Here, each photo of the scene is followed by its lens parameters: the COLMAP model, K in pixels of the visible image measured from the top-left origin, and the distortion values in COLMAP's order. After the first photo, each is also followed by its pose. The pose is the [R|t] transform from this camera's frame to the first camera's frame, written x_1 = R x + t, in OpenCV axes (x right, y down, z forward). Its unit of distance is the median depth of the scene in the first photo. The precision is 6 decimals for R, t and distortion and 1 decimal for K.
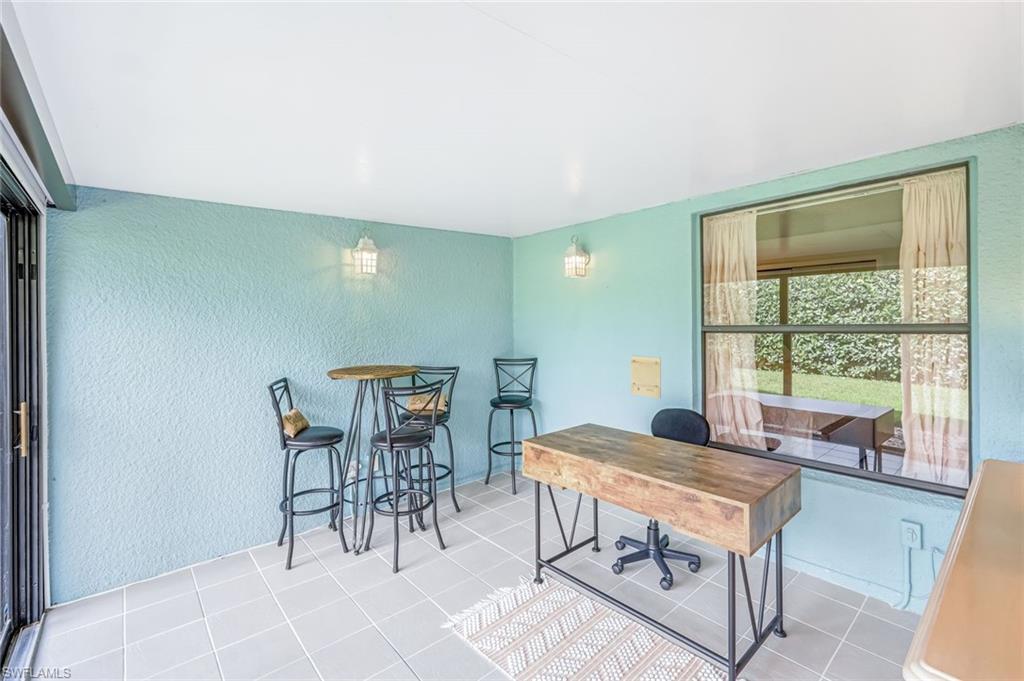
lens RADIAL K [[428.4, 0, 508.2], [0, 428.4, 332.6], [0, 0, 1]] dist [-0.000884, -0.000257]
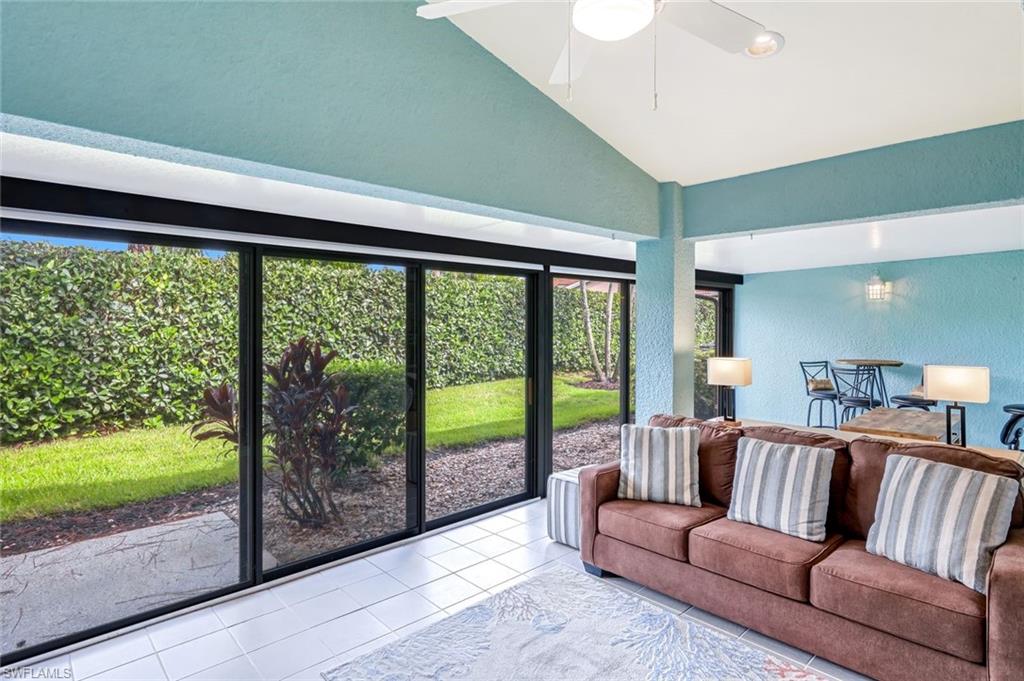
lens RADIAL K [[549.6, 0, 513.3], [0, 549.6, 328.9], [0, 0, 1]] dist [-0.000328, 0.000121]
pose [[0.017698, 0.012801, -0.999761, 1.615625], [-0.011921, 0.999850, 0.012592, -0.041518], [0.999772, 0.011696, 0.017848, -0.322892]]
